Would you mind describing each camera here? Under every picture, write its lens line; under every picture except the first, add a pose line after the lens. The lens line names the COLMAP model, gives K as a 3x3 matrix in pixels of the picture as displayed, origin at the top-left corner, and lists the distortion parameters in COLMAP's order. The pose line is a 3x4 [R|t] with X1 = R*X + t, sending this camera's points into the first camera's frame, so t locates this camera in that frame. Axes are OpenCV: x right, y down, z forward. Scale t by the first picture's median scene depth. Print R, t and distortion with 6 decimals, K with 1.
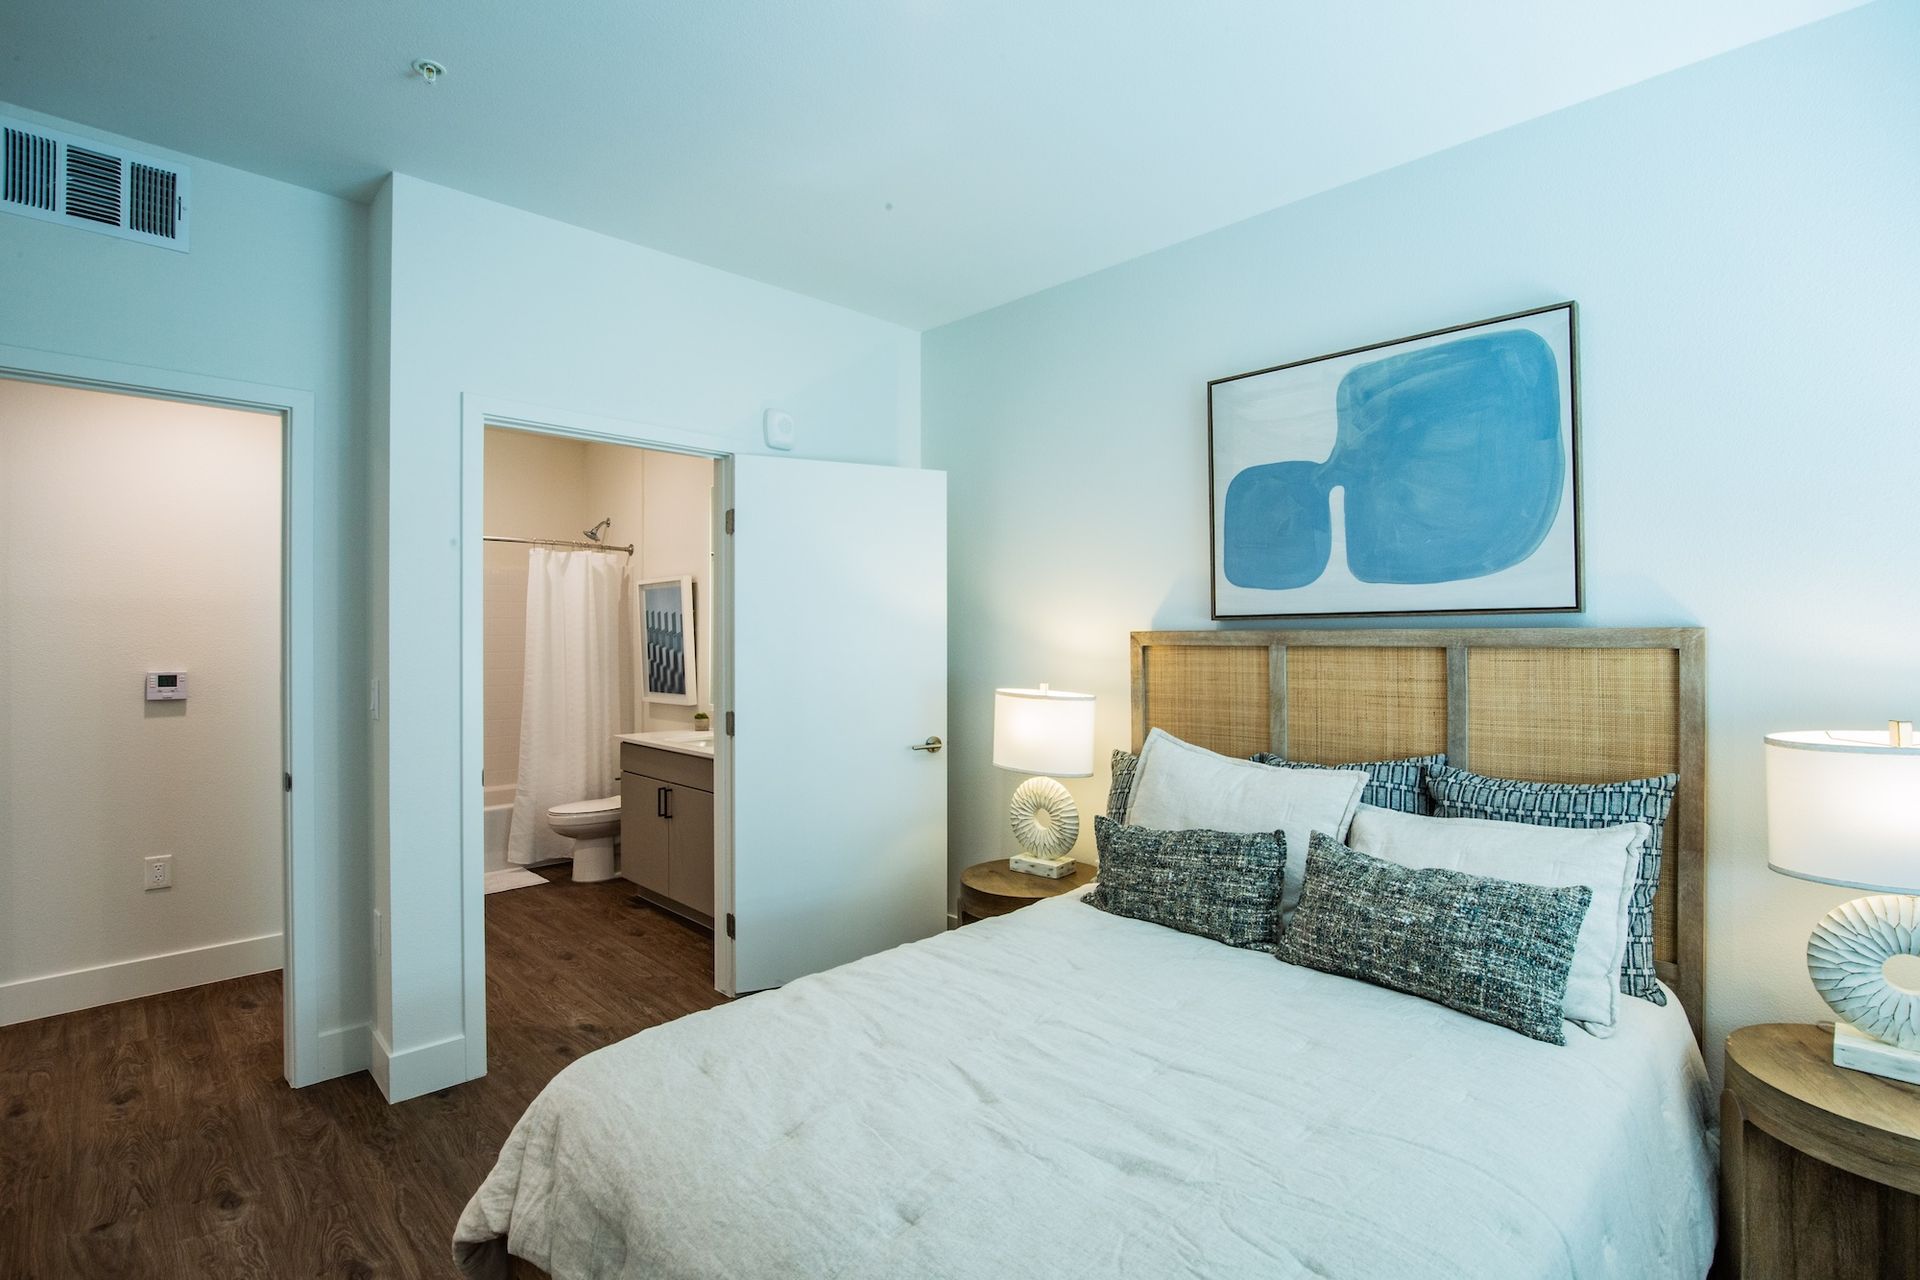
lens RADIAL K [[893.9, 0, 966.6], [0, 893.9, 633.8], [0, 0, 1]] dist [-0.002551, 0.000079]
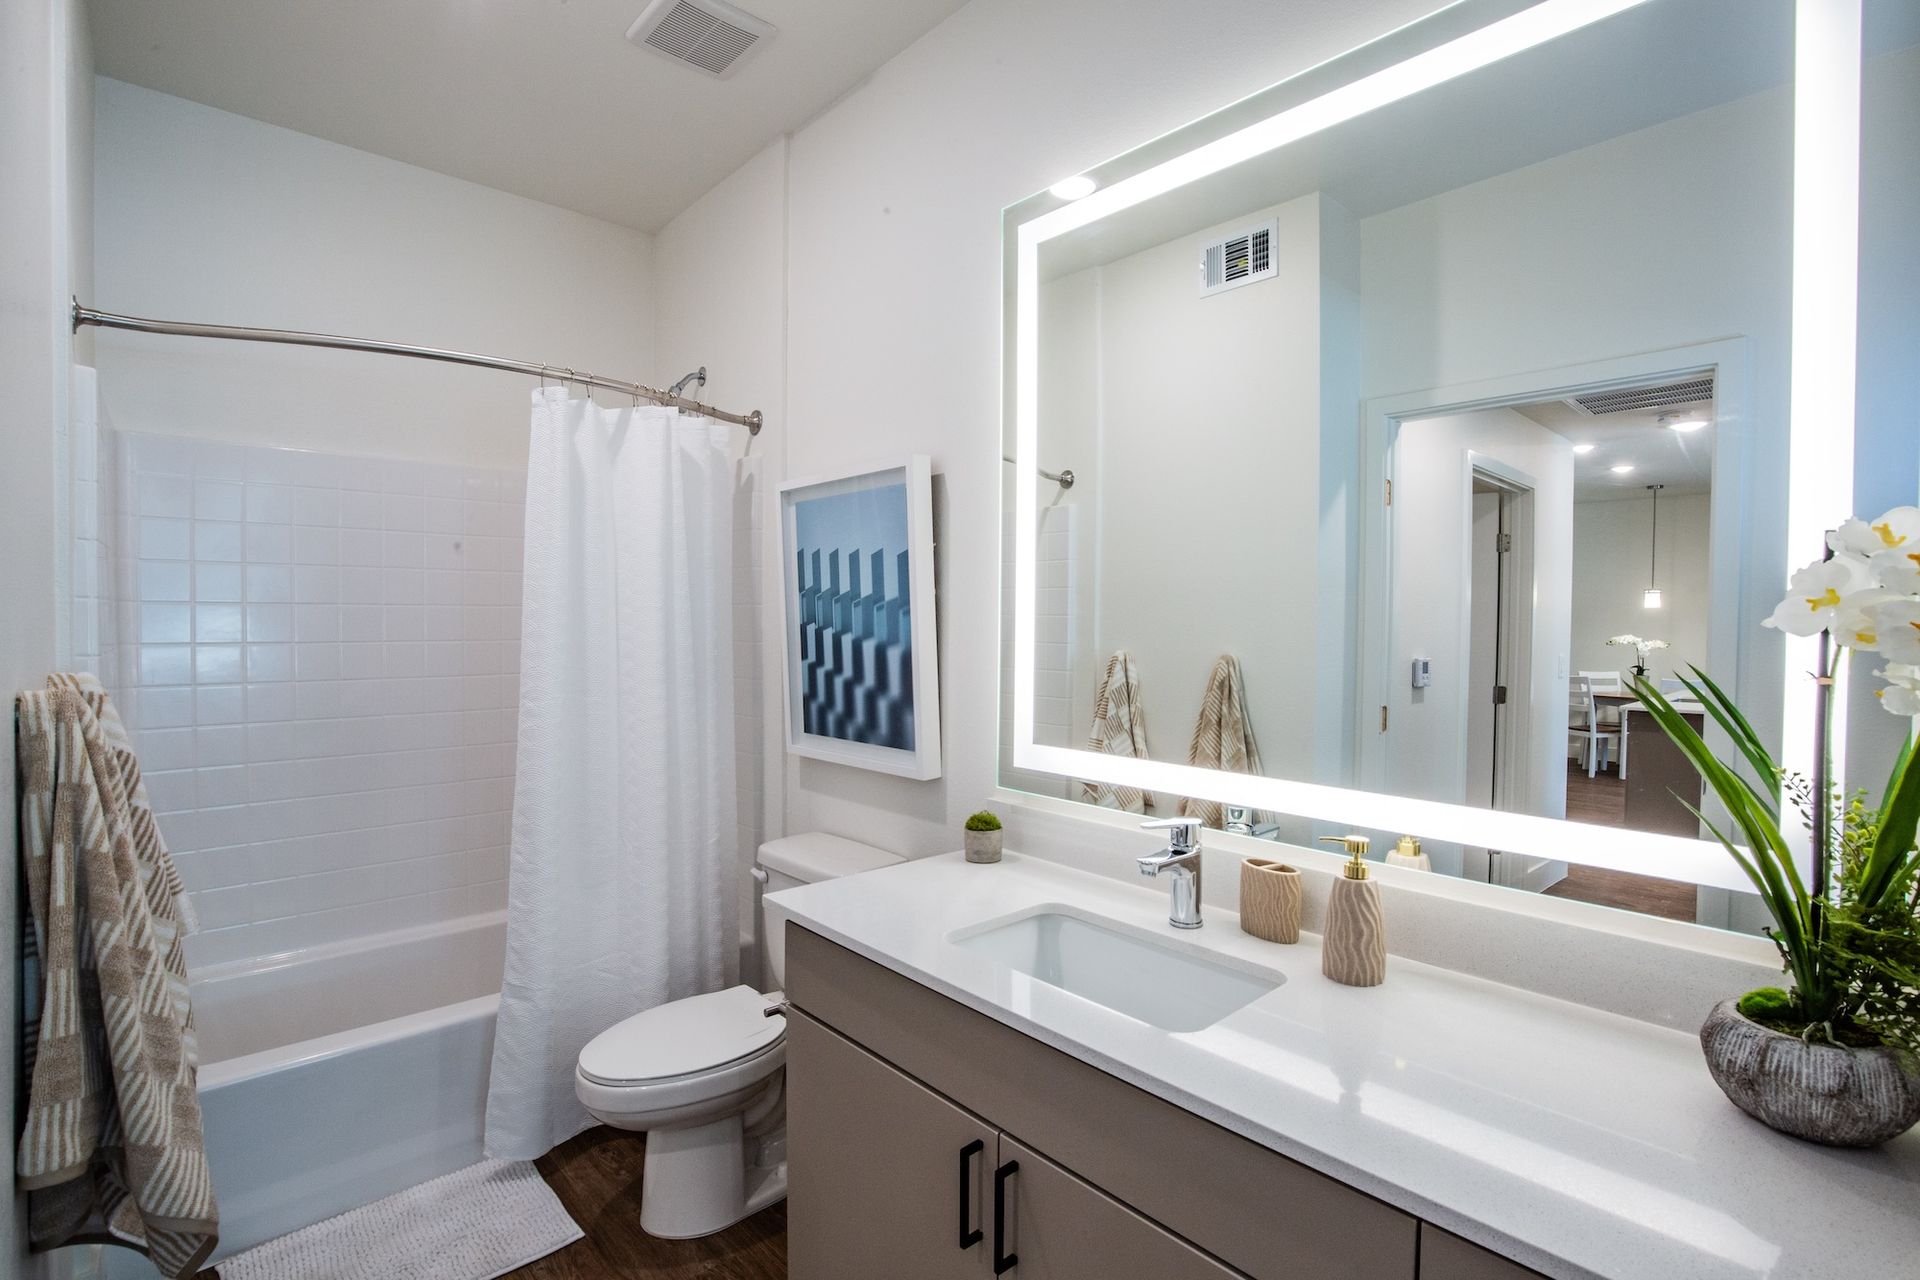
lens RADIAL K [[893.9, 0, 966.6], [0, 893.9, 633.8], [0, 0, 1]] dist [-0.002551, 0.000079]
pose [[0.999375, 0.004337, -0.035077, -0.267679], [-0.003687, 0.999820, 0.018587, 0.007038], [0.035152, -0.018446, 0.999212, 0.578978]]
